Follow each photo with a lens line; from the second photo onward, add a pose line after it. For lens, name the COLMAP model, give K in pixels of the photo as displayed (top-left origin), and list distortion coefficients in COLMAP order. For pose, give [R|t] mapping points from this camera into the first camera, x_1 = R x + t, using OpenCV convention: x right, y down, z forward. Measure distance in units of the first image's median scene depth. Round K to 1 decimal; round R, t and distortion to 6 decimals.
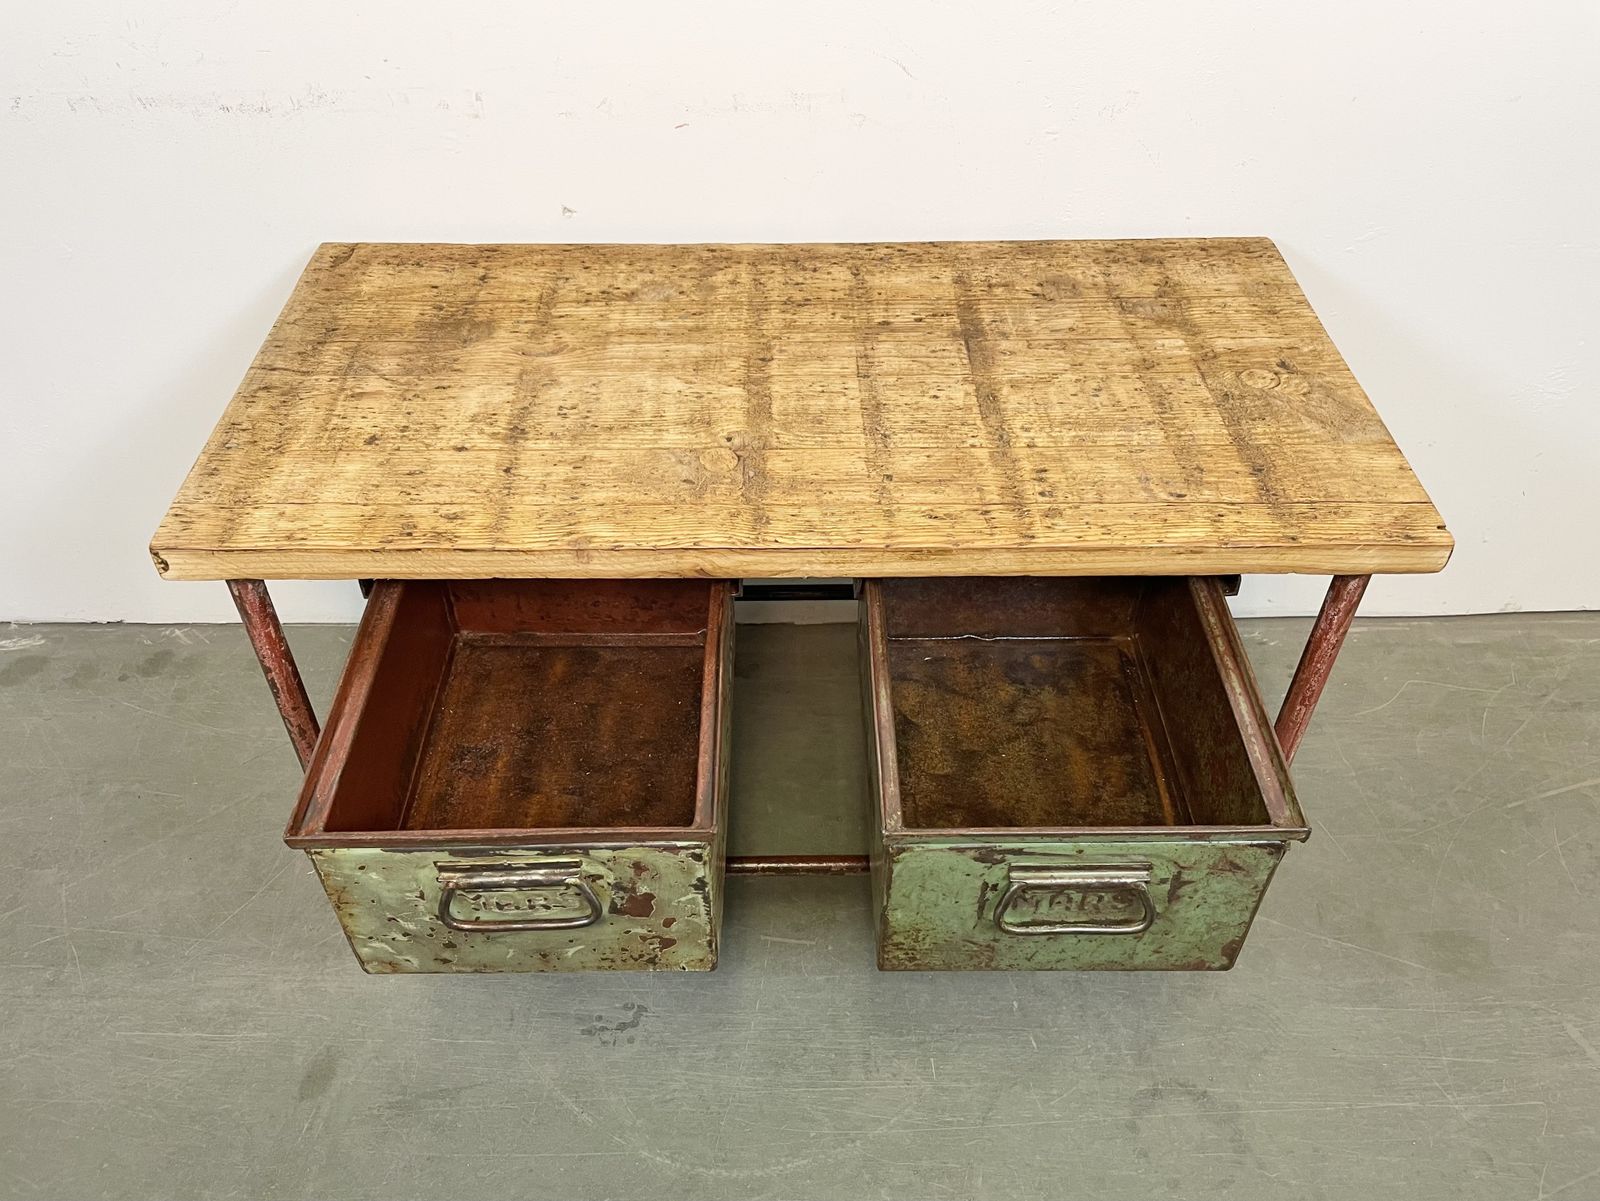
lens RADIAL K [[1253.0, 0, 771.0], [0, 1253.0, 594.2], [0, 0, 1]] dist [0.058806, -0.102857]
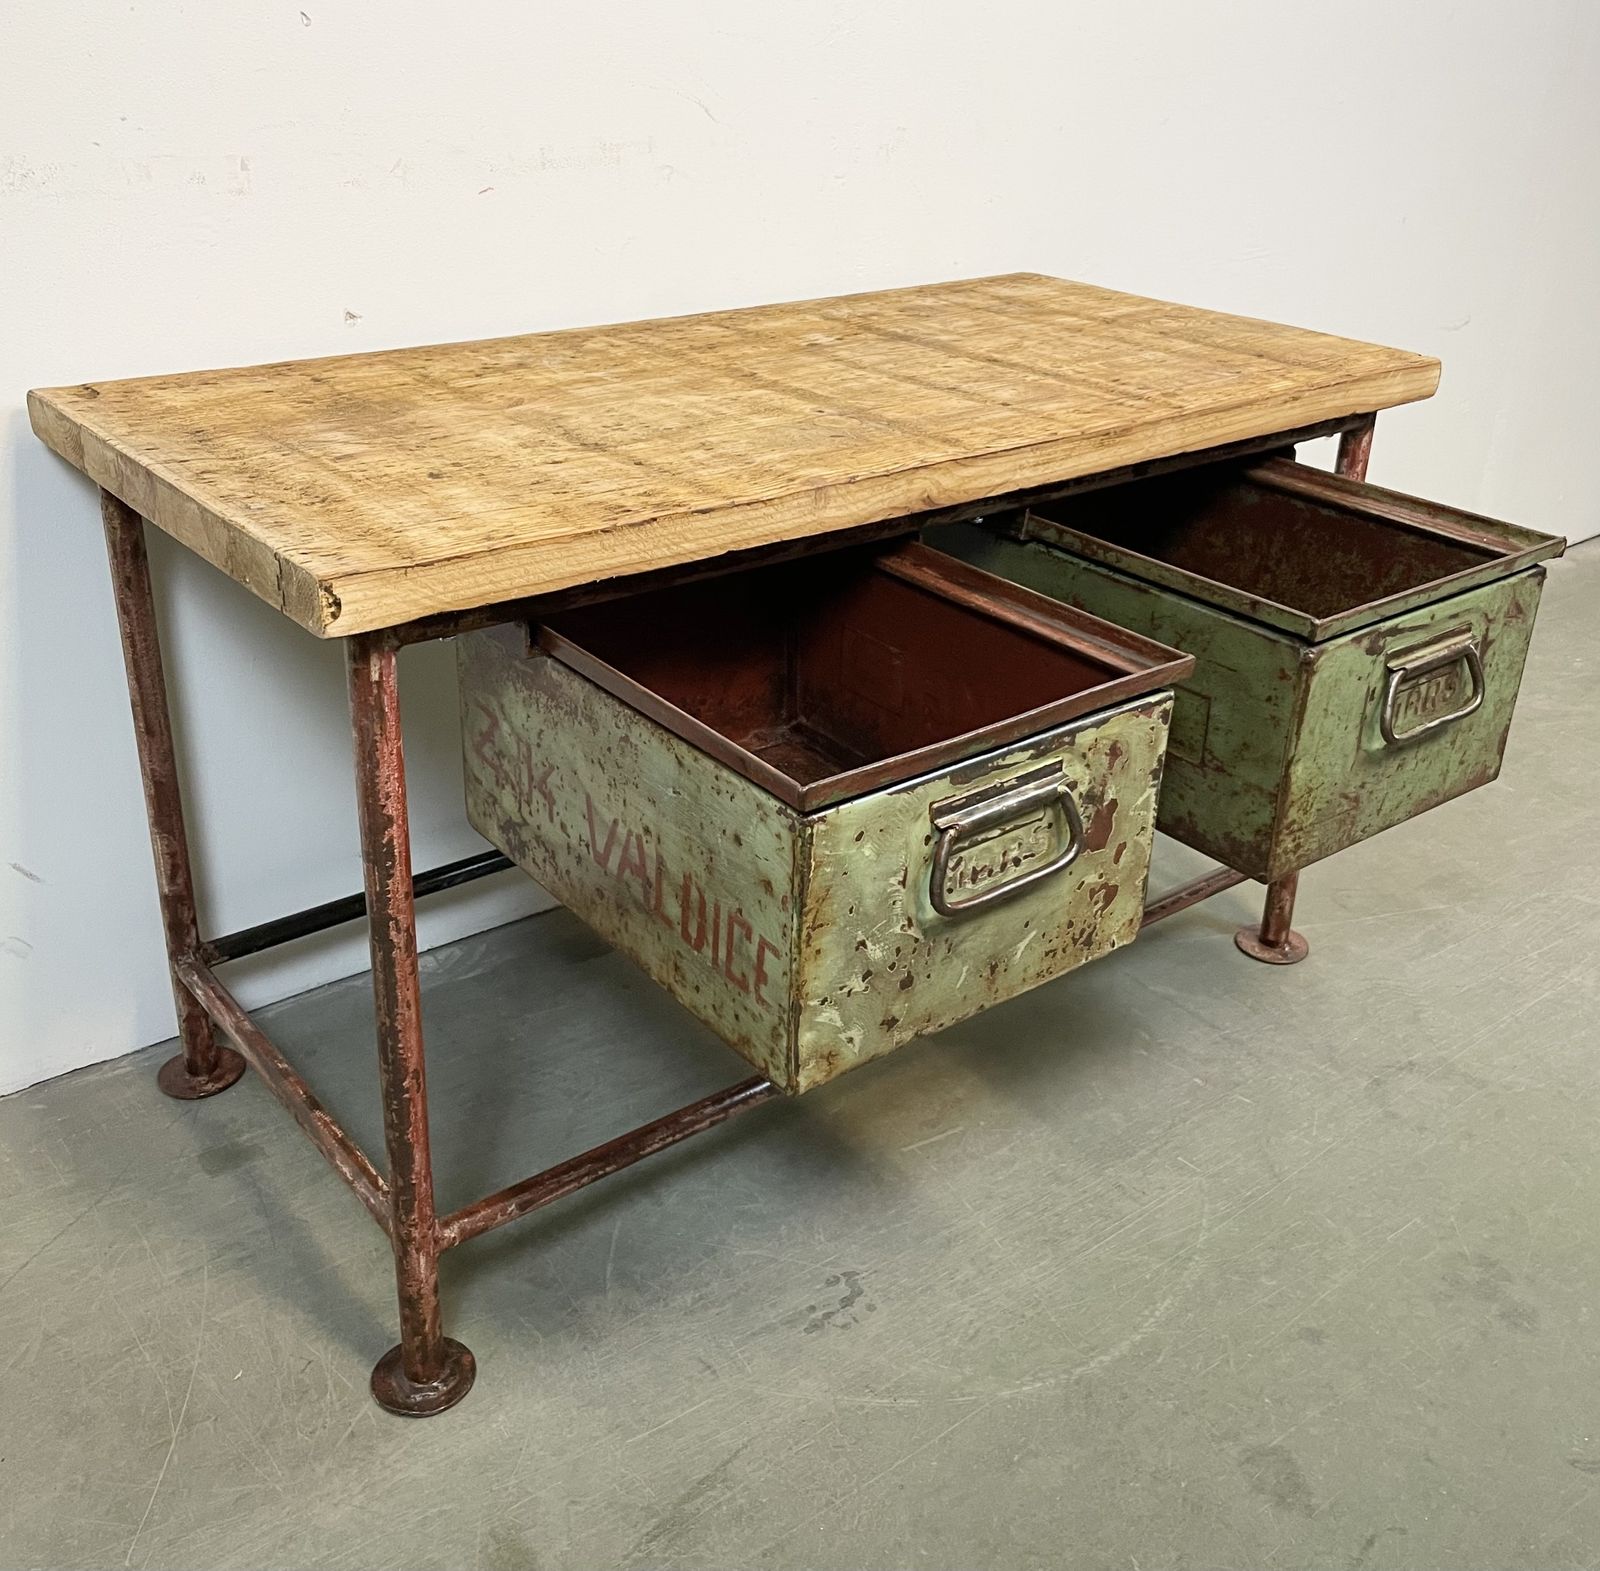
lens RADIAL K [[1733.4, 0, 800.9], [0, 1733.4, 692.6], [0, 0, 1]] dist [0.062245, 0.000000]
pose [[0.789923, -0.219305, 0.572649, -0.826467], [0.394684, 0.896542, -0.201089, 0.301231], [-0.469304, 0.384860, 0.794756, 0.167863]]
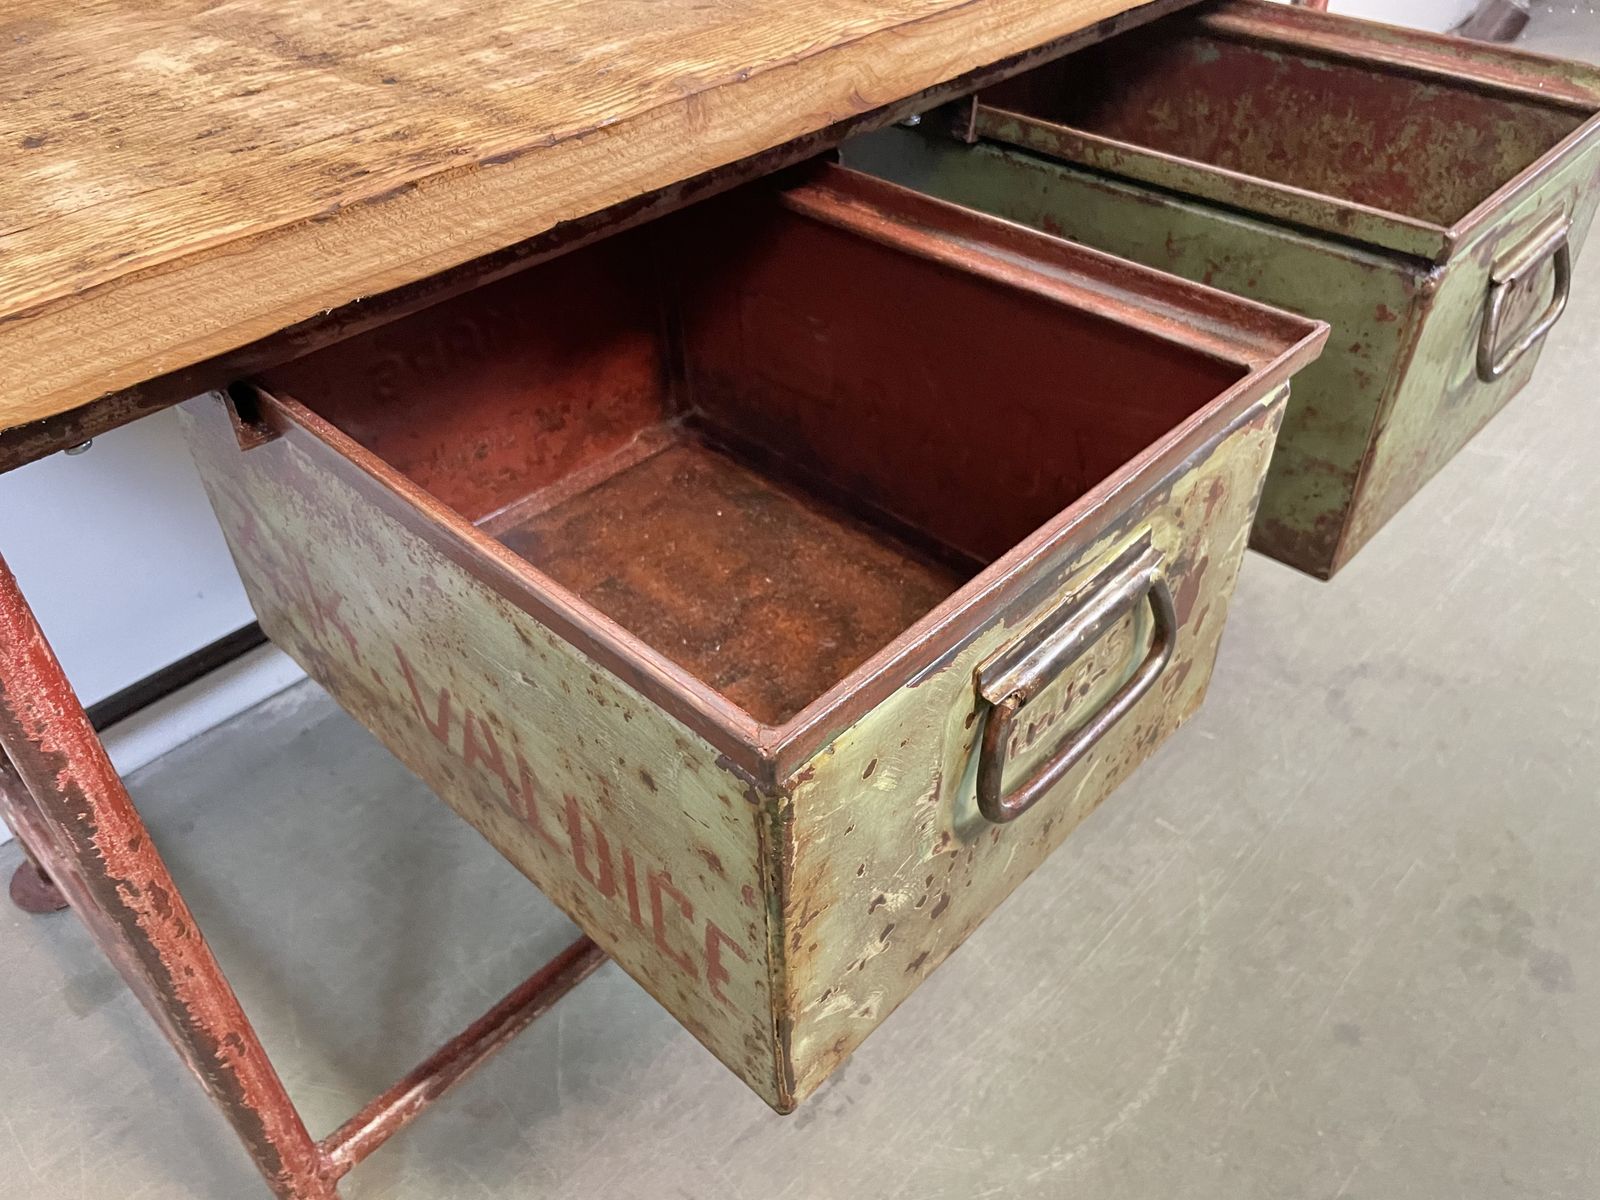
lens RADIAL K [[1253.0, 0, 816.2], [0, 1253.0, 589.8], [0, 0, 1]] dist [0.058806, -0.102857]
pose [[0.688552, -0.460872, 0.559904, -0.484777], [0.507351, 0.857814, 0.082165, 0.115043], [-0.518161, 0.227493, 0.824473, 0.606422]]
